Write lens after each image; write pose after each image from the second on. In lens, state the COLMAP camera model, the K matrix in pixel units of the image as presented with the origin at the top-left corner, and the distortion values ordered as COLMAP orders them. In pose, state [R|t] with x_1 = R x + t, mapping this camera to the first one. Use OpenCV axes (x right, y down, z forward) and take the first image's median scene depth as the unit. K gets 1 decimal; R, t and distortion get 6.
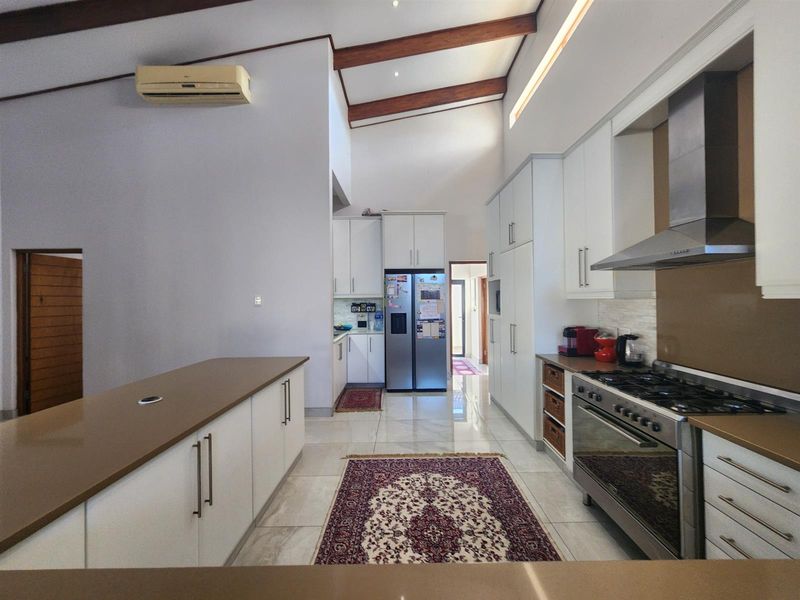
lens RADIAL K [[320.5, 0, 402.1], [0, 320.5, 297.7], [0, 0, 1]] dist [-0.002670, 0.000651]
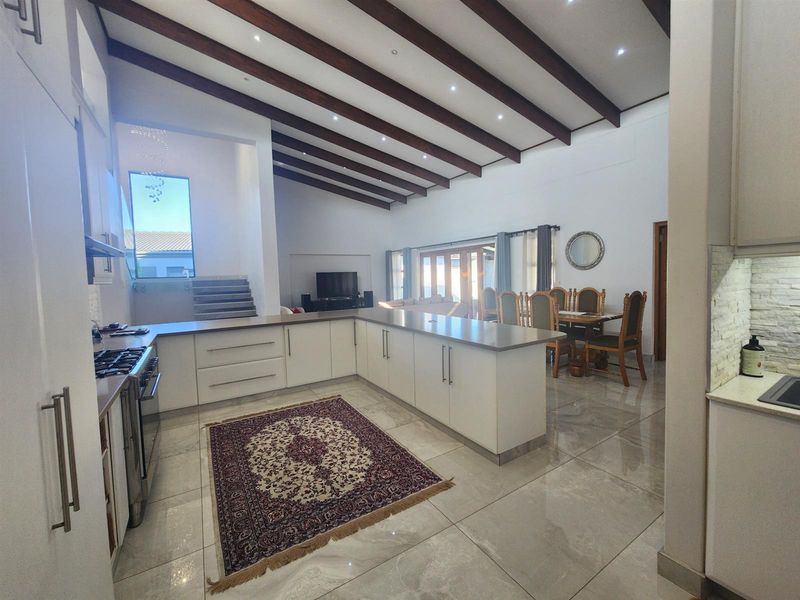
lens RADIAL K [[320.5, 0, 396.7], [0, 320.5, 296.0], [0, 0, 1]] dist [-0.002670, 0.000651]
pose [[-0.845075, 0.065287, -0.530647, 0.380911], [0.039343, 0.997419, 0.060060, 0.016882], [0.533198, 0.029878, -0.845463, 1.948872]]
